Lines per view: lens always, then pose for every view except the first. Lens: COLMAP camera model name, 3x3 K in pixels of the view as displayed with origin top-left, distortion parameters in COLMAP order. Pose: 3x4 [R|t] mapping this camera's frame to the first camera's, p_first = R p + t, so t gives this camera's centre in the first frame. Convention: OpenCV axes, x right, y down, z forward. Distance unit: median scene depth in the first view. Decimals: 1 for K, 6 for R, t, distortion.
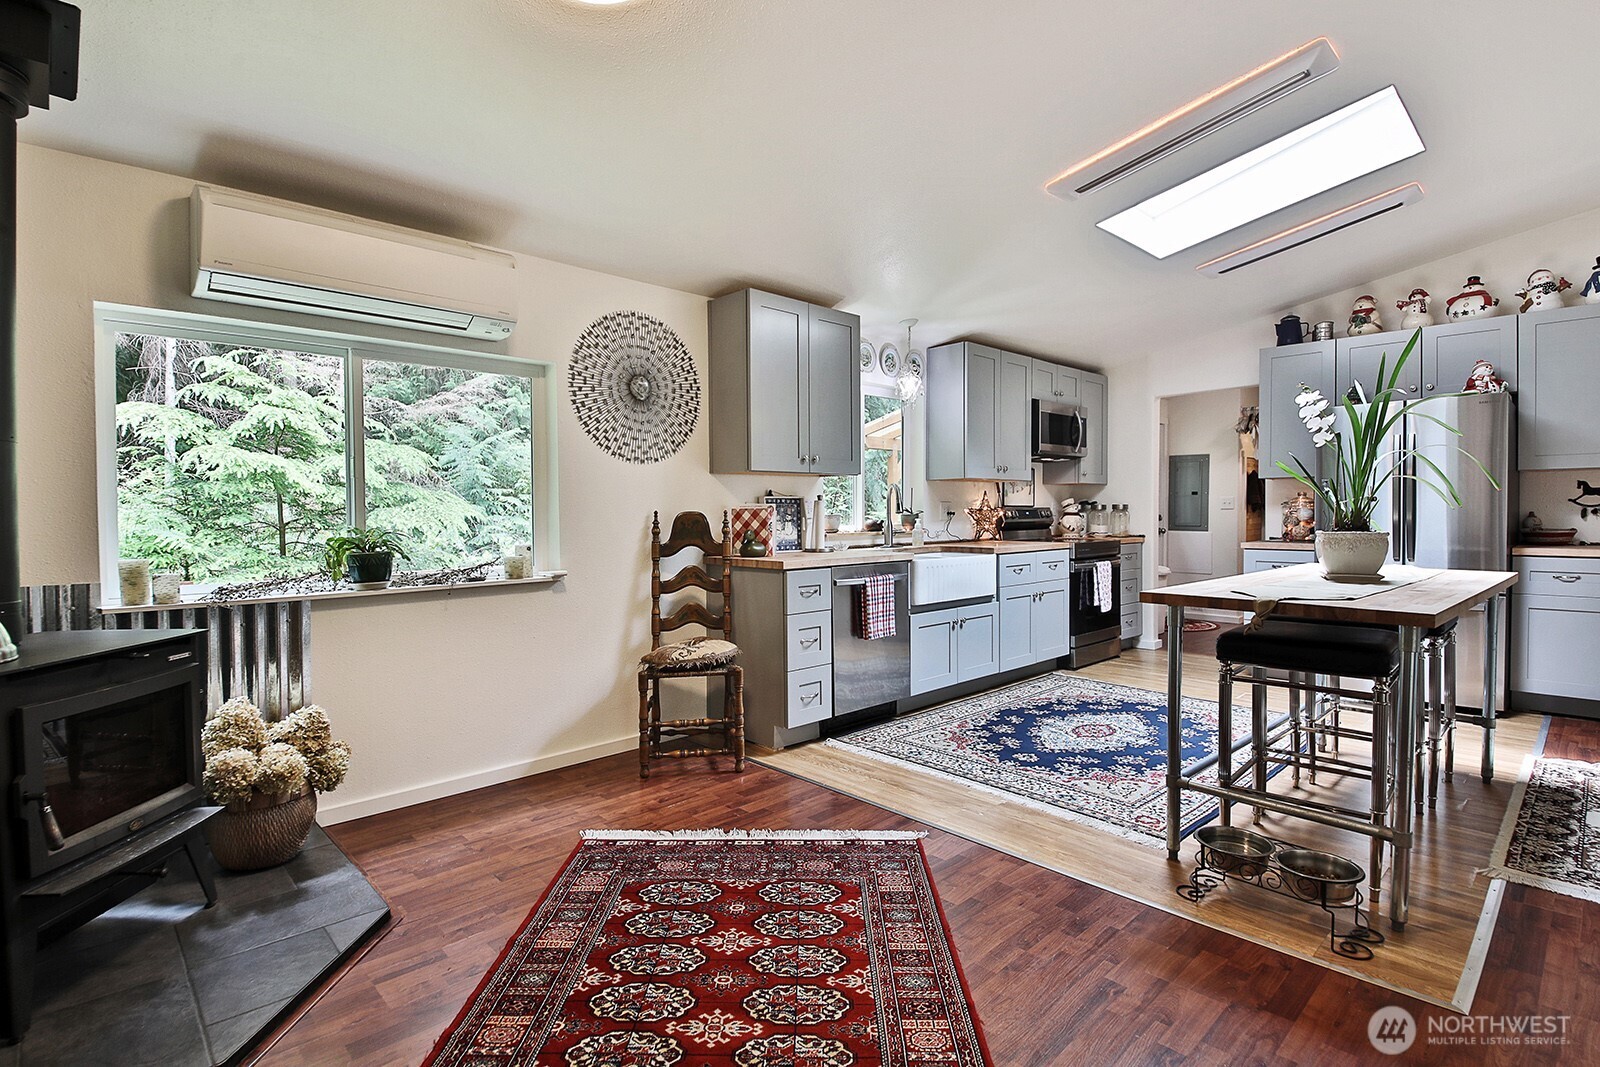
lens RADIAL K [[781.9, 0, 801.0], [0, 781.9, 526.7], [0, 0, 1]] dist [0.059771, -0.057007]
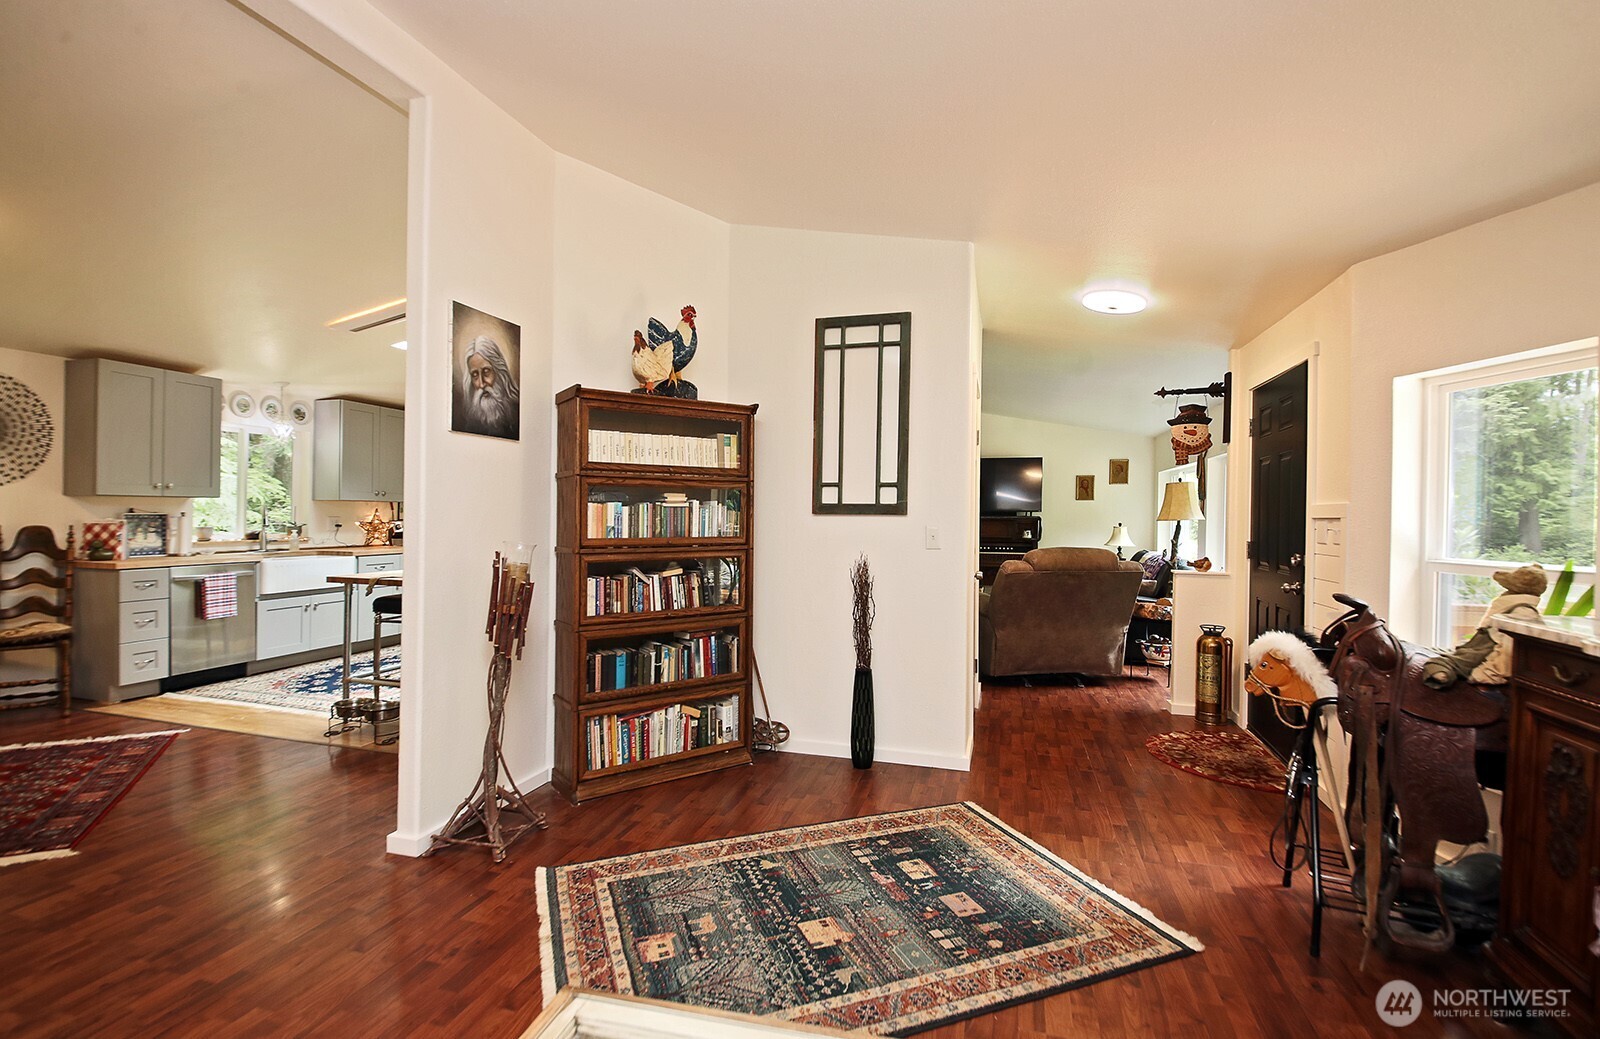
lens RADIAL K [[747.3, 0, 793.5], [0, 747.3, 514.0], [0, 0, 1]] dist [0.018950, -0.019846]
pose [[0.869763, 0.016375, 0.493198, 0.351943], [-0.006259, 0.999735, -0.022154, -0.019723], [-0.493430, 0.016181, 0.869635, -0.707537]]
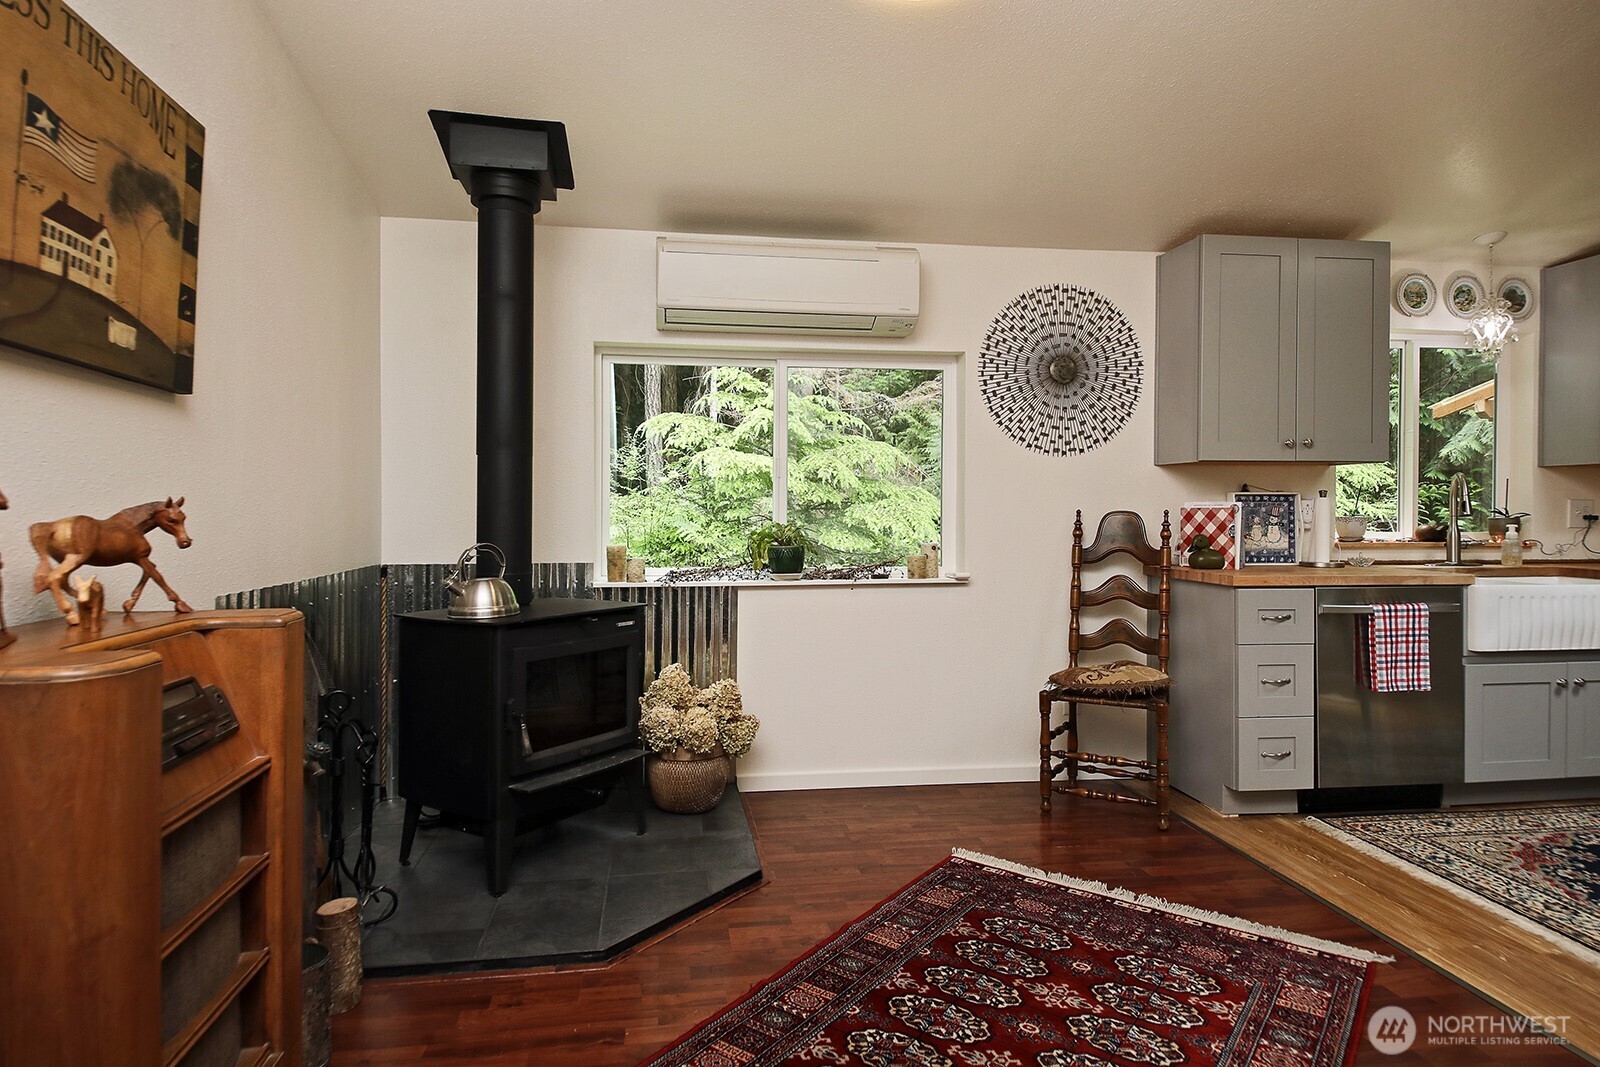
lens RADIAL K [[929.3, 0, 793.5], [0, 929.3, 508.9], [0, 0, 1]] dist [0.074986, -0.053903]
pose [[0.820378, 0.010051, -0.571733, 0.152788], [-0.020161, 0.999732, -0.011354, -0.002976], [0.571466, 0.020841, 0.820361, -0.030752]]
